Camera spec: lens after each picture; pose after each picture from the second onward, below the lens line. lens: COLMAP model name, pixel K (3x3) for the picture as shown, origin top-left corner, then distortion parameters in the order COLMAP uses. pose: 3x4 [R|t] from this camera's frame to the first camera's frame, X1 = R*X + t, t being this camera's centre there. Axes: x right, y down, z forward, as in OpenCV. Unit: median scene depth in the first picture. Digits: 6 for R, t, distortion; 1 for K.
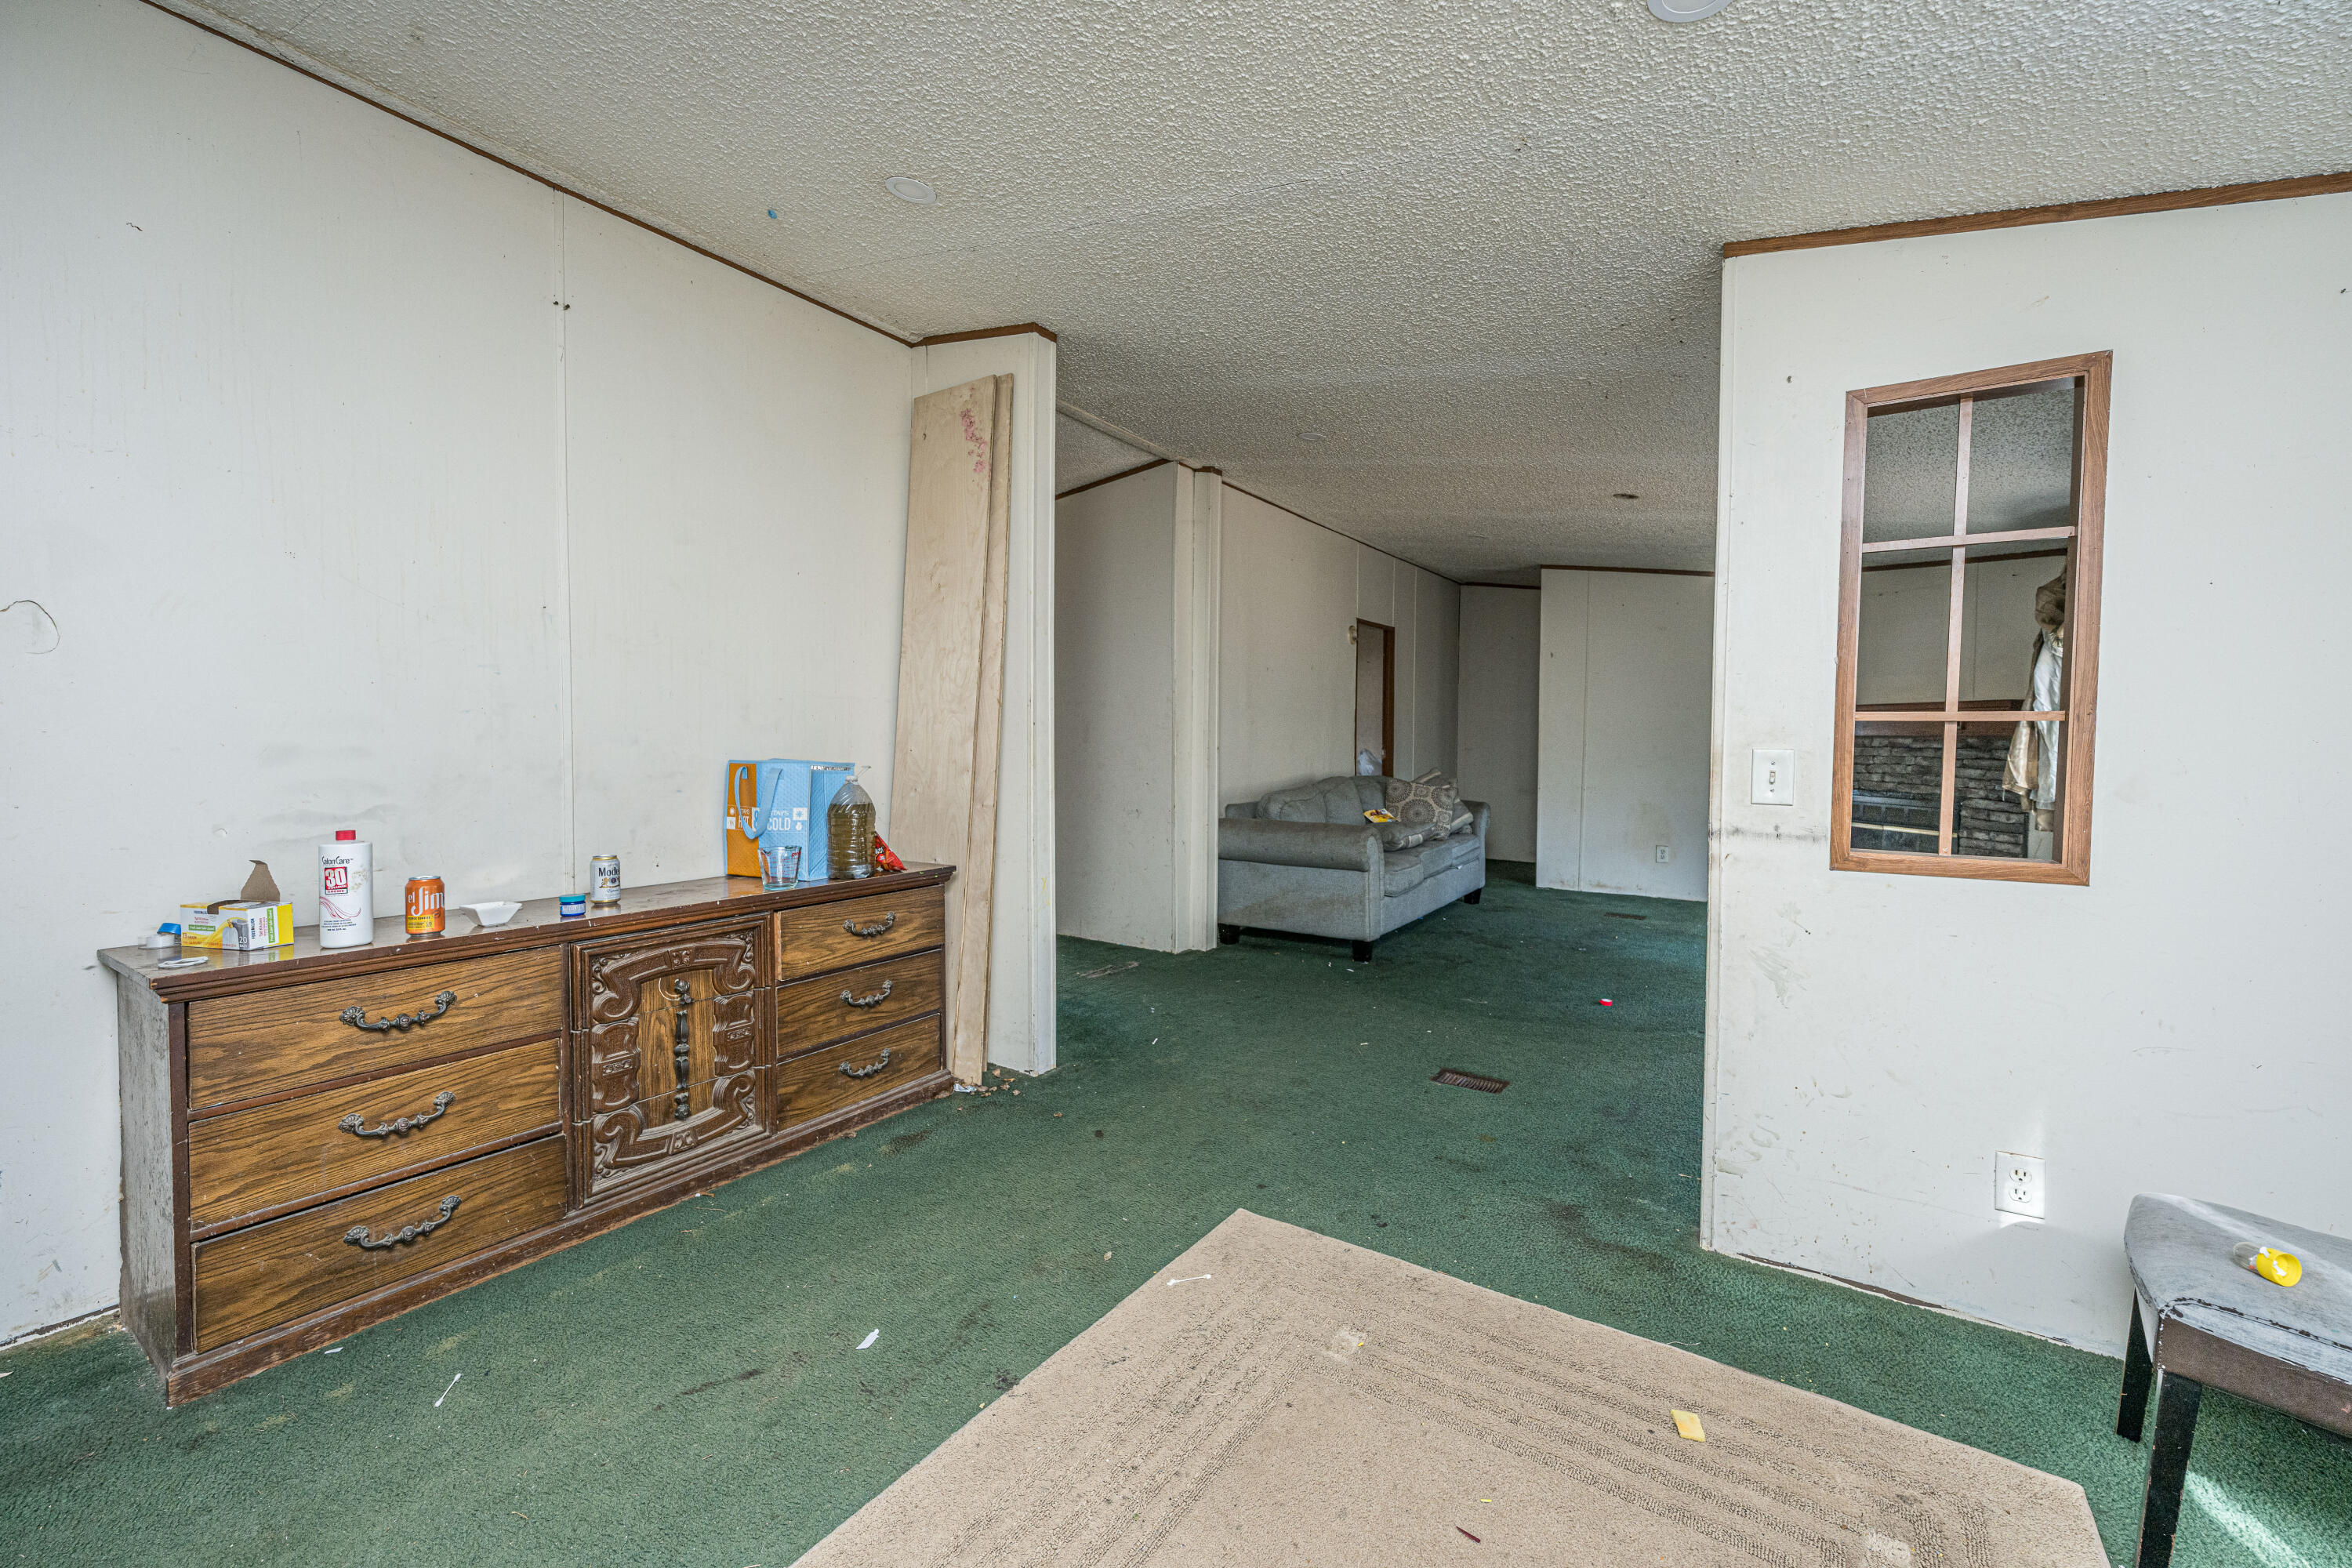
lens RADIAL K [[939.0, 0, 1181.2], [0, 939.0, 770.1], [0, 0, 1]] dist [0.000279, 0.000202]
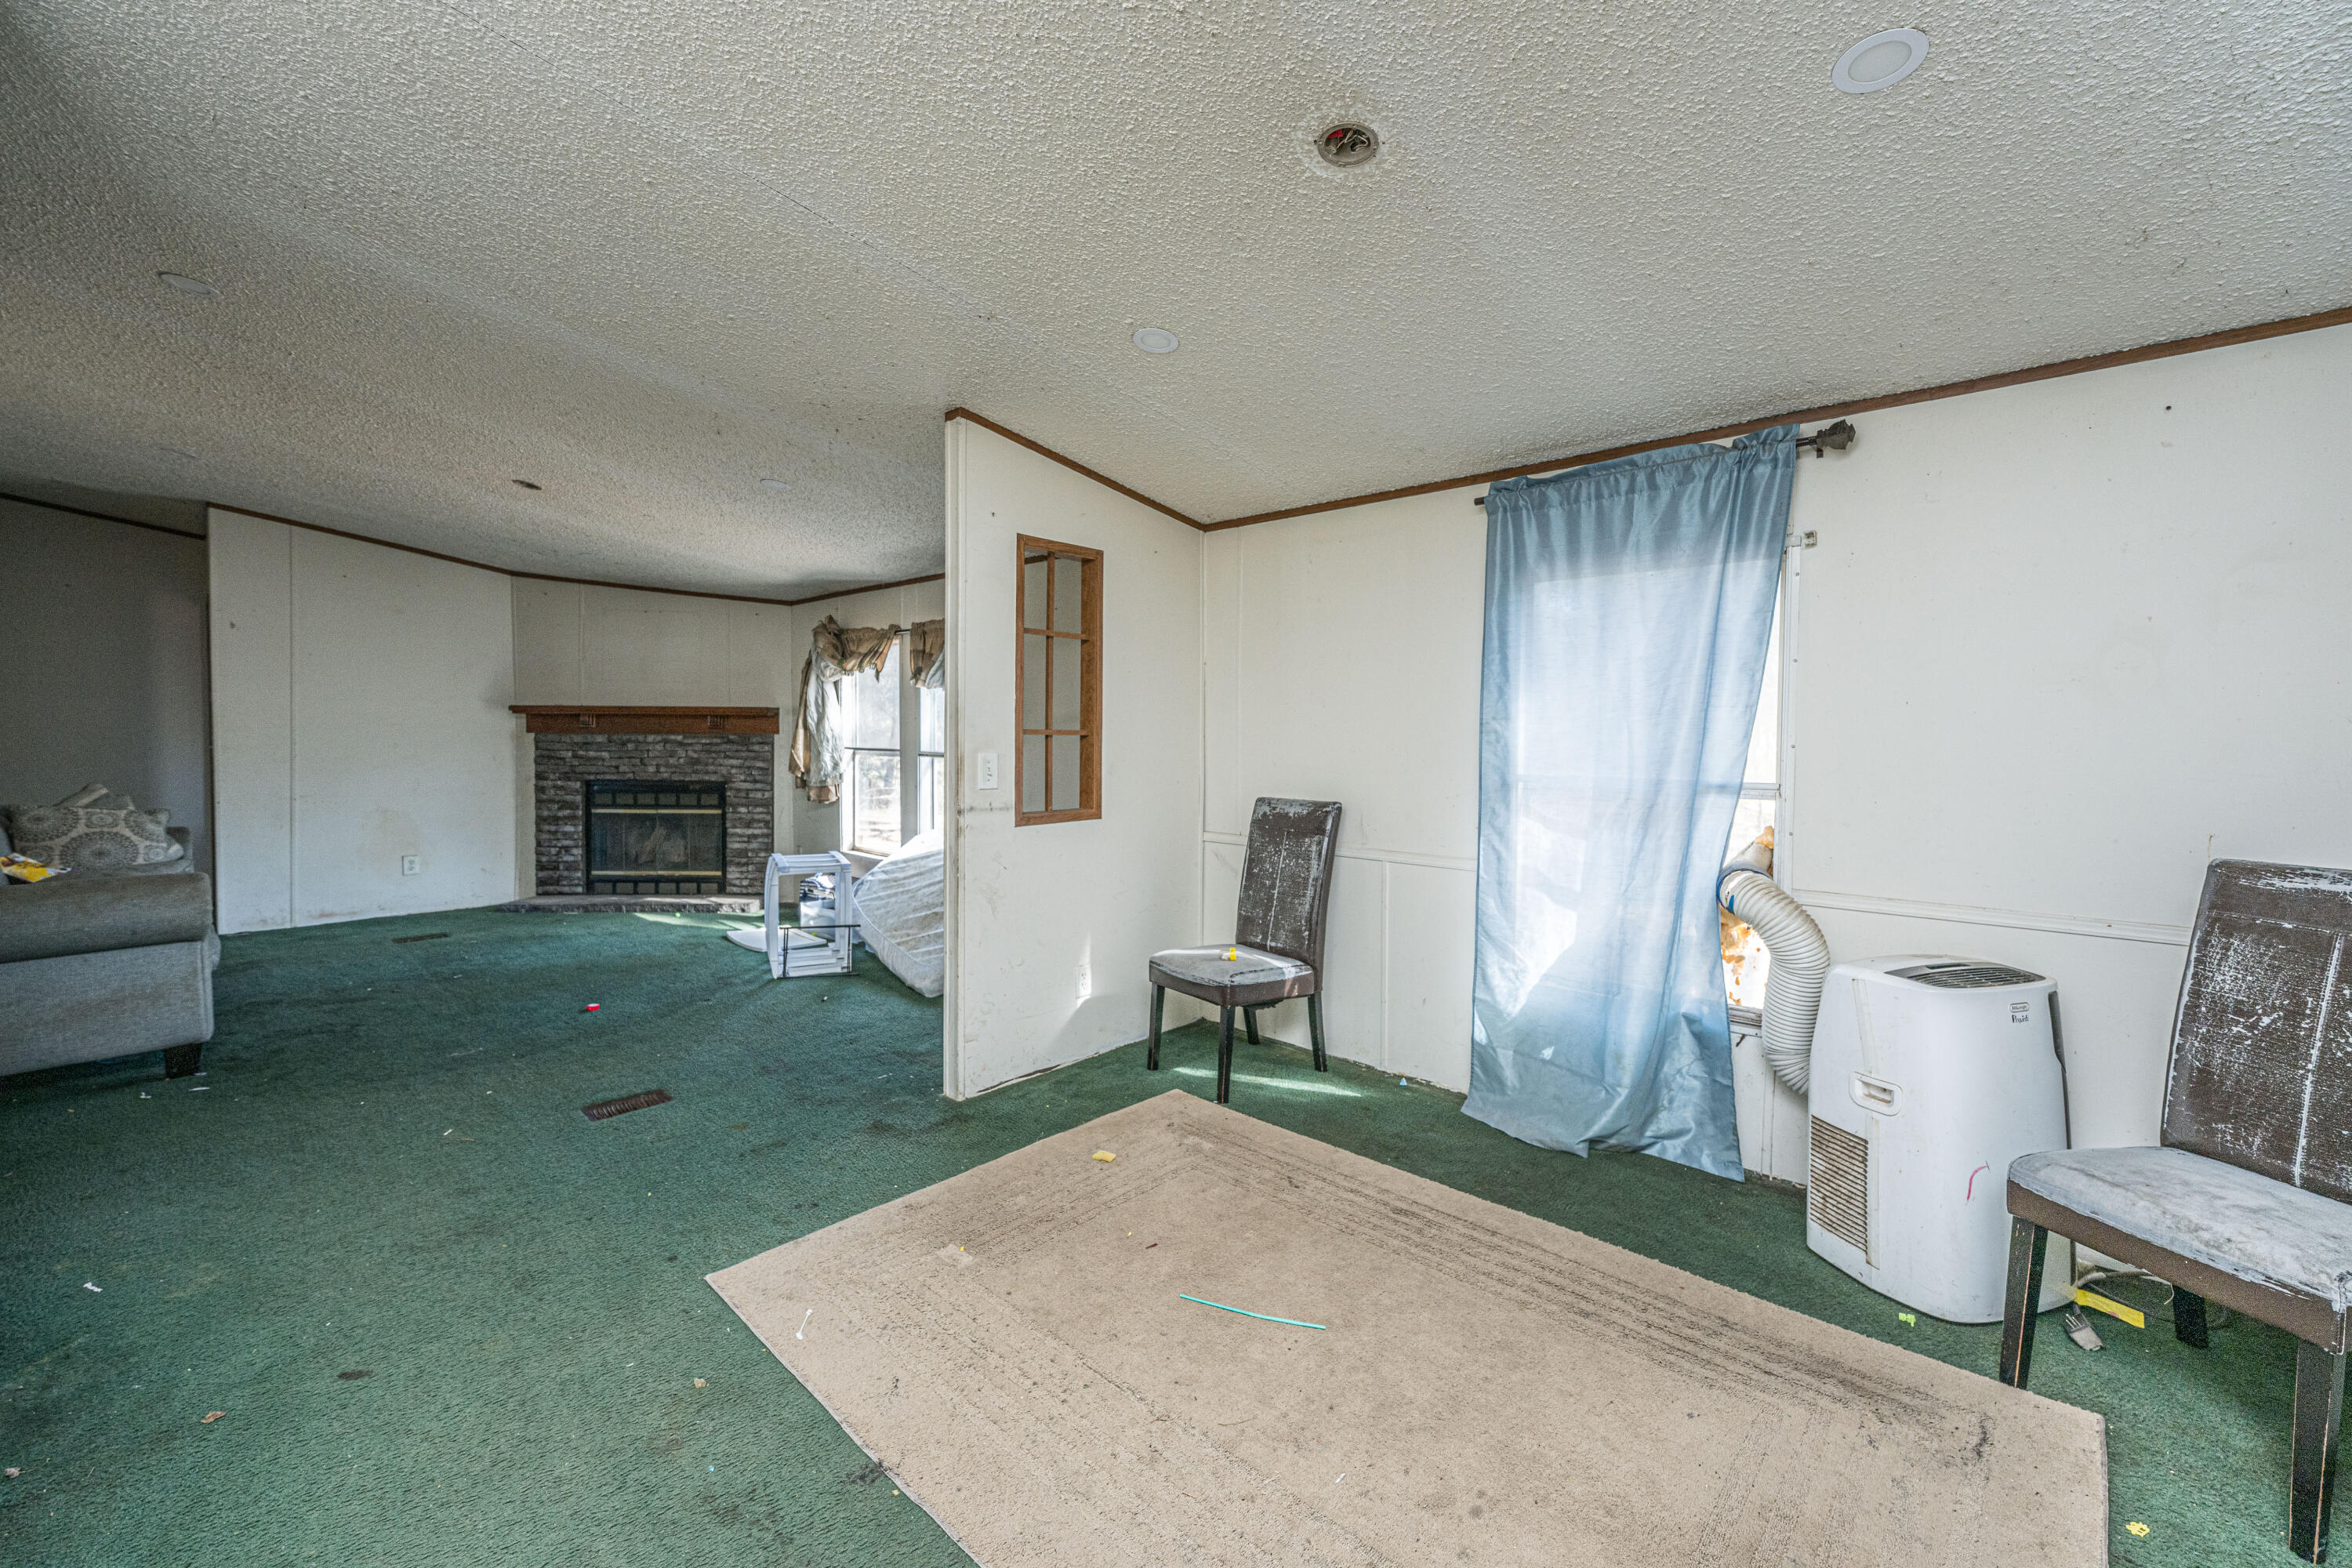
lens RADIAL K [[939.0, 0, 1181.2], [0, 939.0, 770.1], [0, 0, 1]] dist [0.000279, 0.000202]
pose [[0.158880, -0.043859, 0.986323, -0.631609], [0.030225, 0.998761, 0.039543, -0.034673], [-0.986835, 0.023528, 0.160009, 0.339573]]
